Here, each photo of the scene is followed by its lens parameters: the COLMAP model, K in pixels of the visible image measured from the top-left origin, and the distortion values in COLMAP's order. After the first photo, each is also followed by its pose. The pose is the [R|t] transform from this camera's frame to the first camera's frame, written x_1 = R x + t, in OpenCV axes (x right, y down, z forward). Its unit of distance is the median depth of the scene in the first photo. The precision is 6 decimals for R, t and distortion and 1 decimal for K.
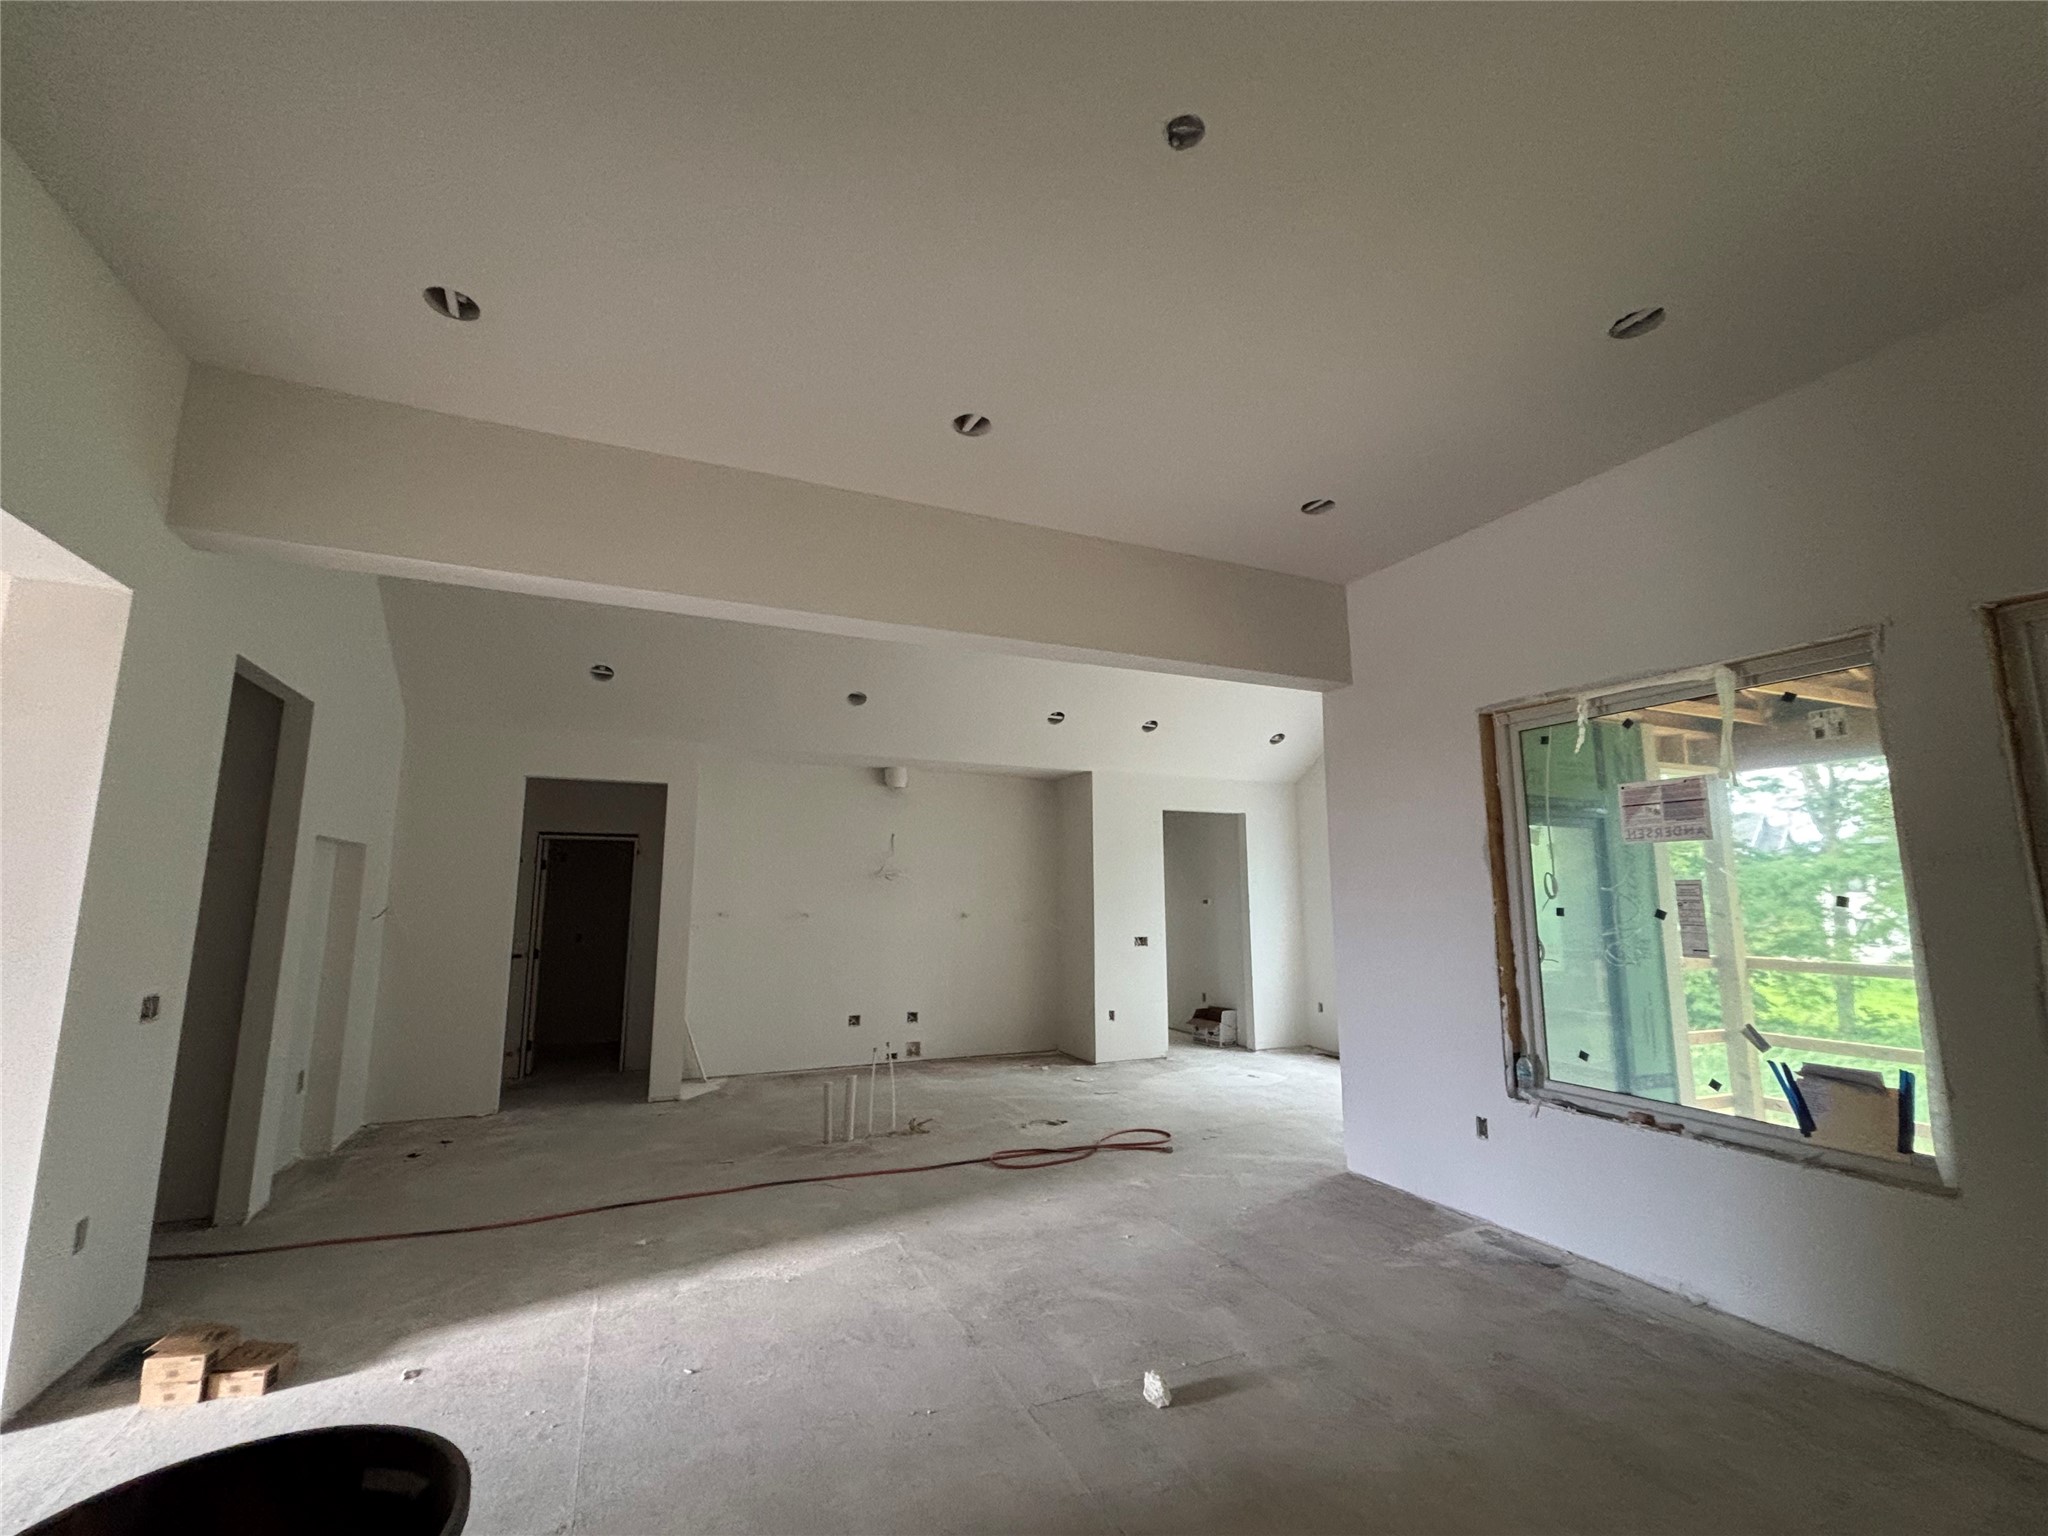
lens RADIAL K [[870.9, 0, 1016.0], [0, 870.9, 764.2], [0, 0, 1]] dist [-0.000830, -0.000331]
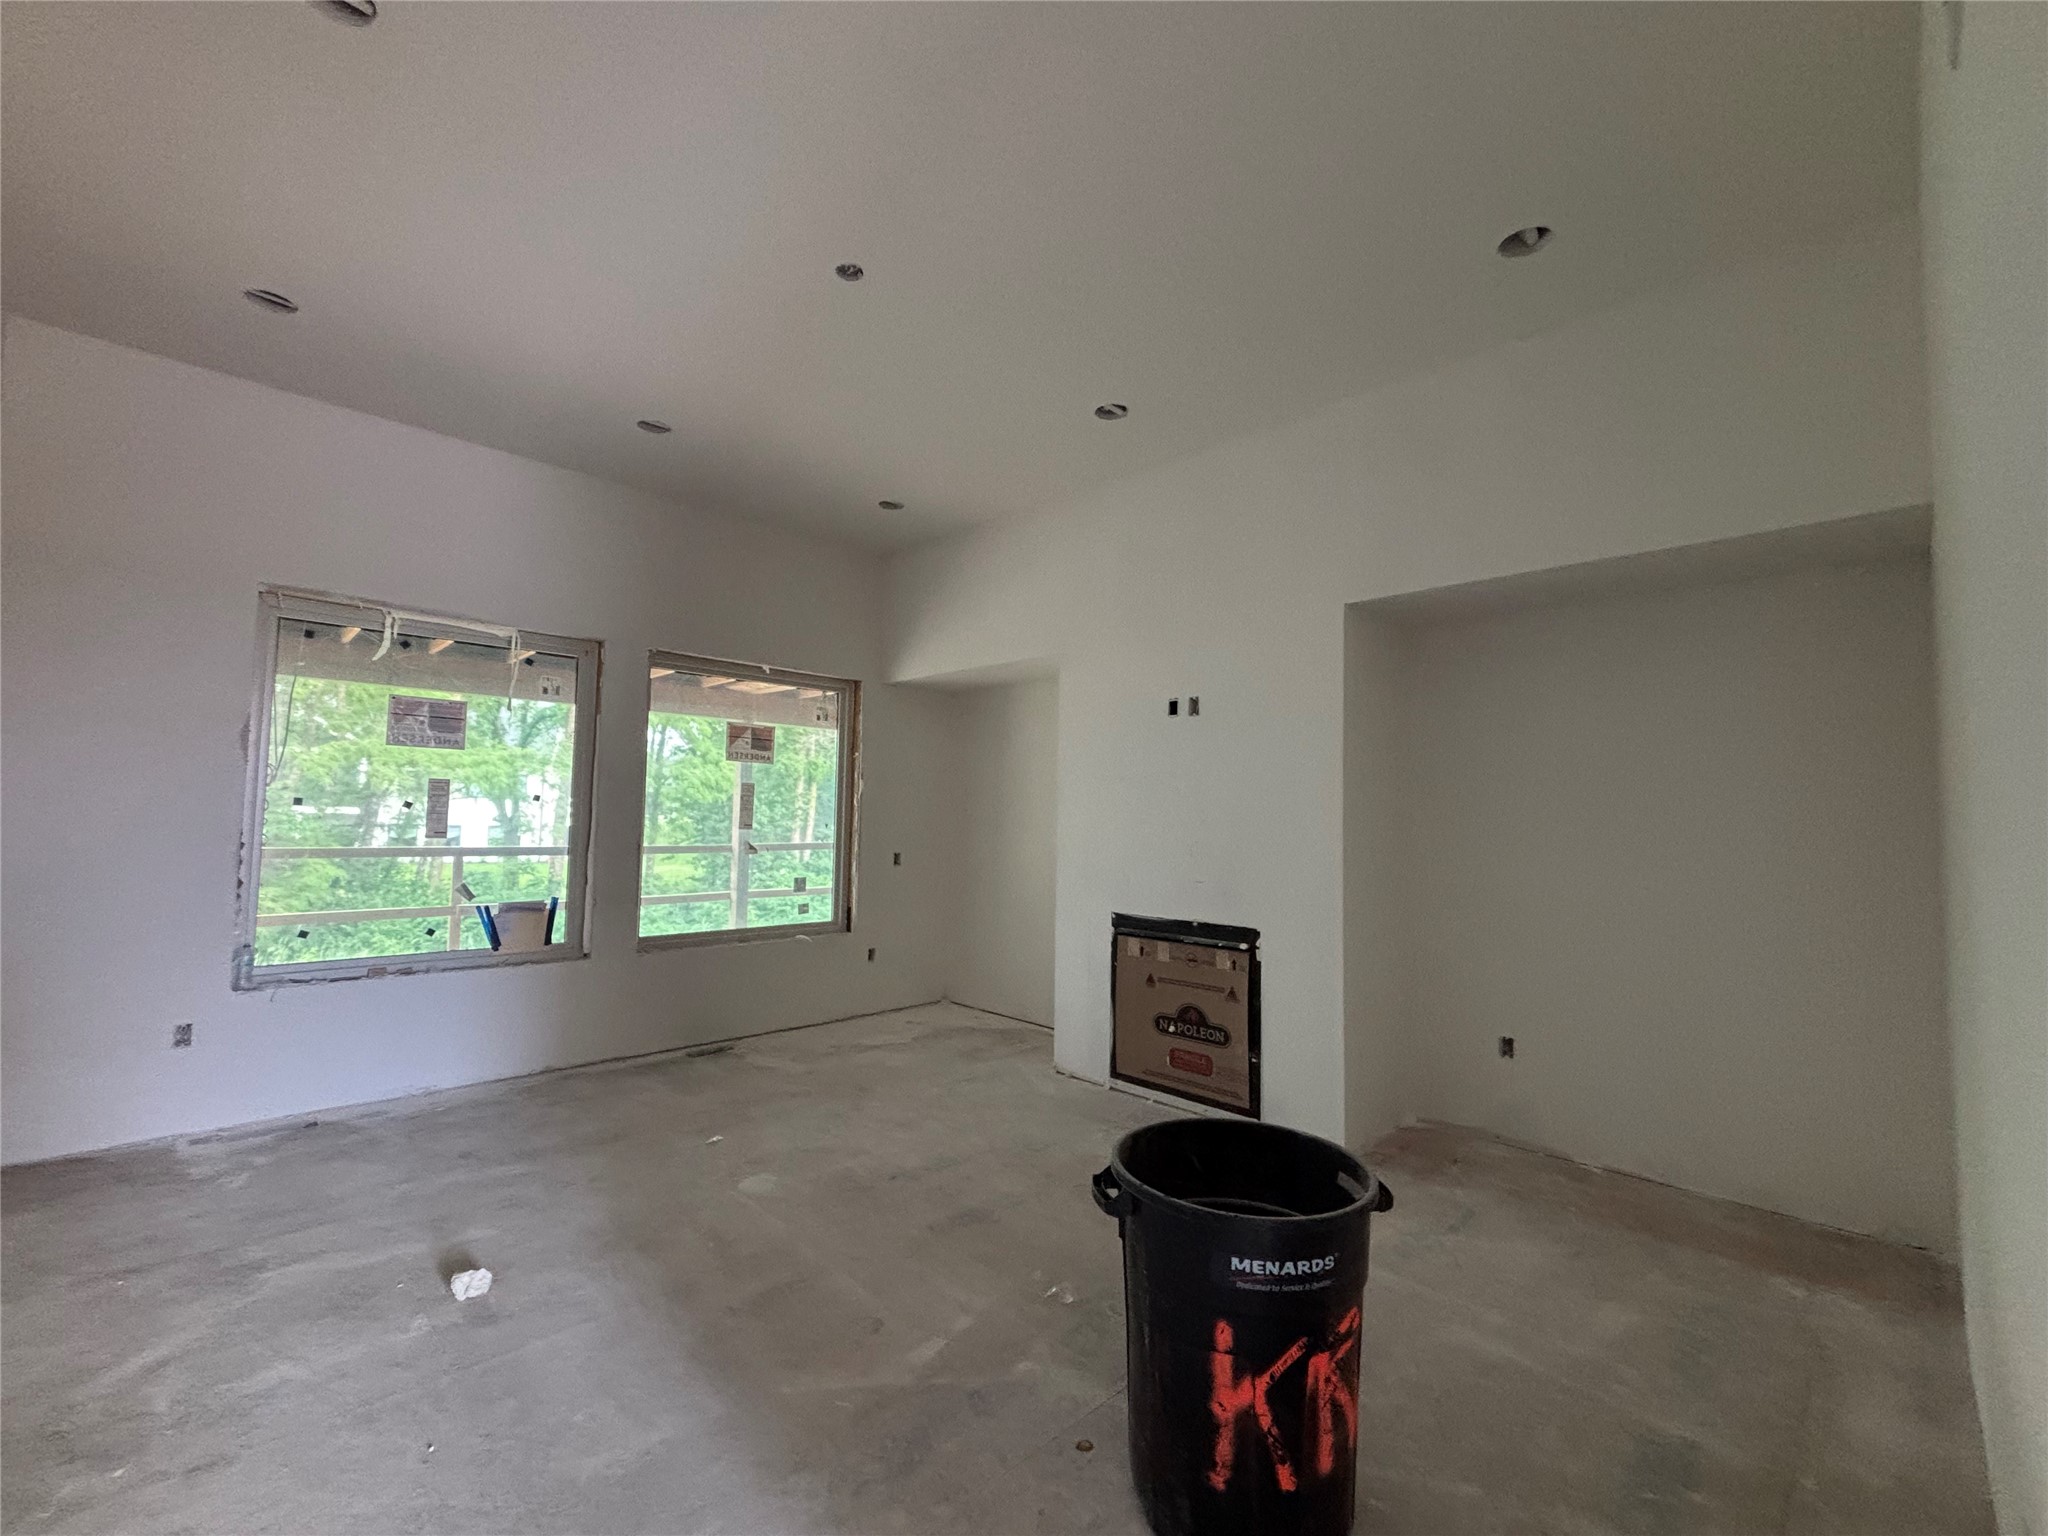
lens RADIAL K [[870.9, 0, 1020.4], [0, 870.9, 765.4], [0, 0, 1]] dist [-0.000830, -0.000331]
pose [[-0.376098, 0.054459, 0.924978, -0.823538], [-0.156379, 0.980221, -0.121295, 0.150114], [-0.913288, -0.190266, -0.360143, 0.754441]]
